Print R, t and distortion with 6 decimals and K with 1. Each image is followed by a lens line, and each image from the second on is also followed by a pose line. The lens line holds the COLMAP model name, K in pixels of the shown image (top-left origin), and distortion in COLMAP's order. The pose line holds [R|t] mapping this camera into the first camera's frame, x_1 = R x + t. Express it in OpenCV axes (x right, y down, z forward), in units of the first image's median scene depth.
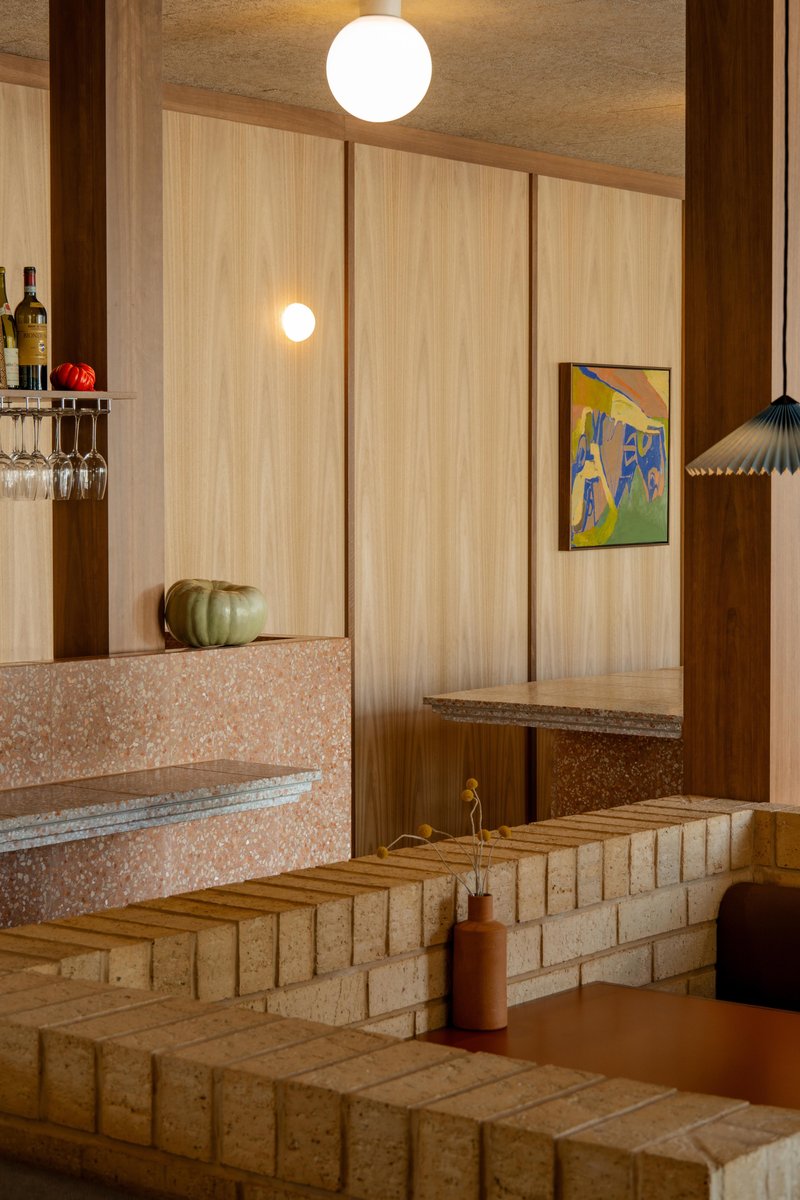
lens RADIAL K [[2371.5, 0, 400.8], [0, 2371.5, 598.6], [0, 0, 1]] dist [0.024233, 0.000000]
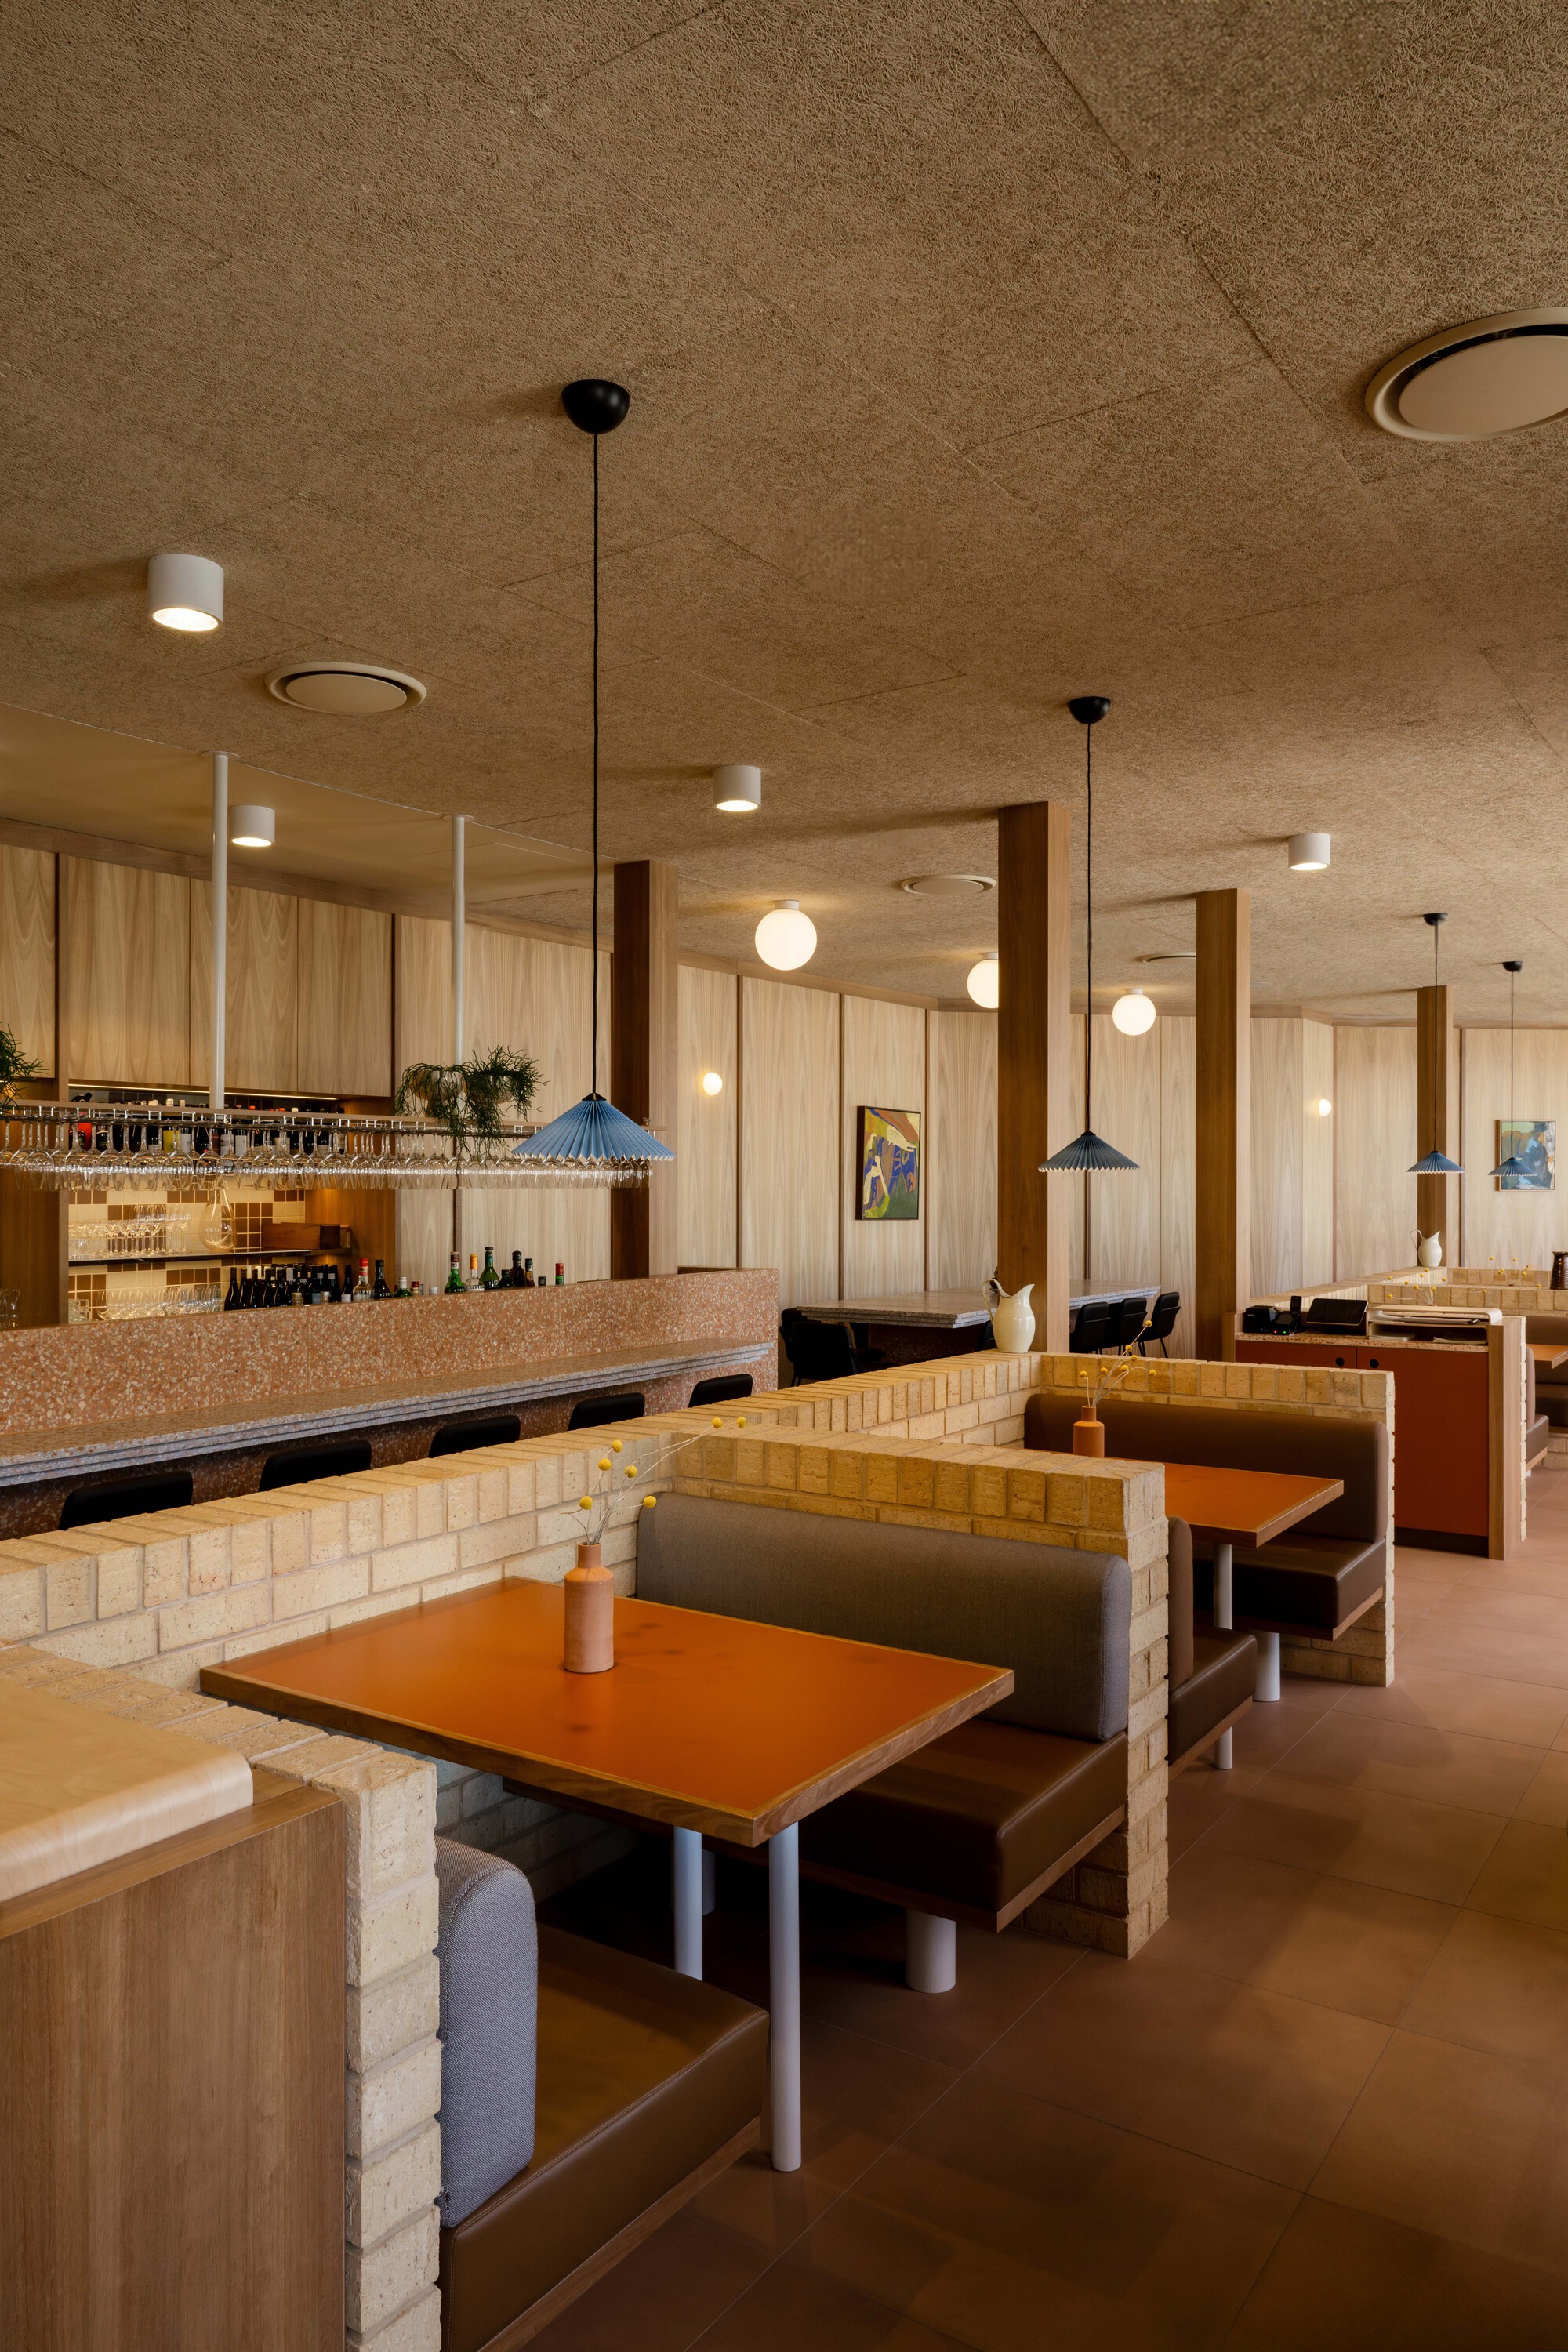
lens RADIAL K [[1645.1, 0, 779.3], [0, 1645.1, 1165.0], [0, 0, 1]] dist [0.071955, 0.000993]
pose [[0.996646, 0.001017, 0.081826, -0.095207], [0.003929, 0.998175, -0.060267, 0.011187], [-0.081737, 0.060387, 0.994823, -0.158827]]
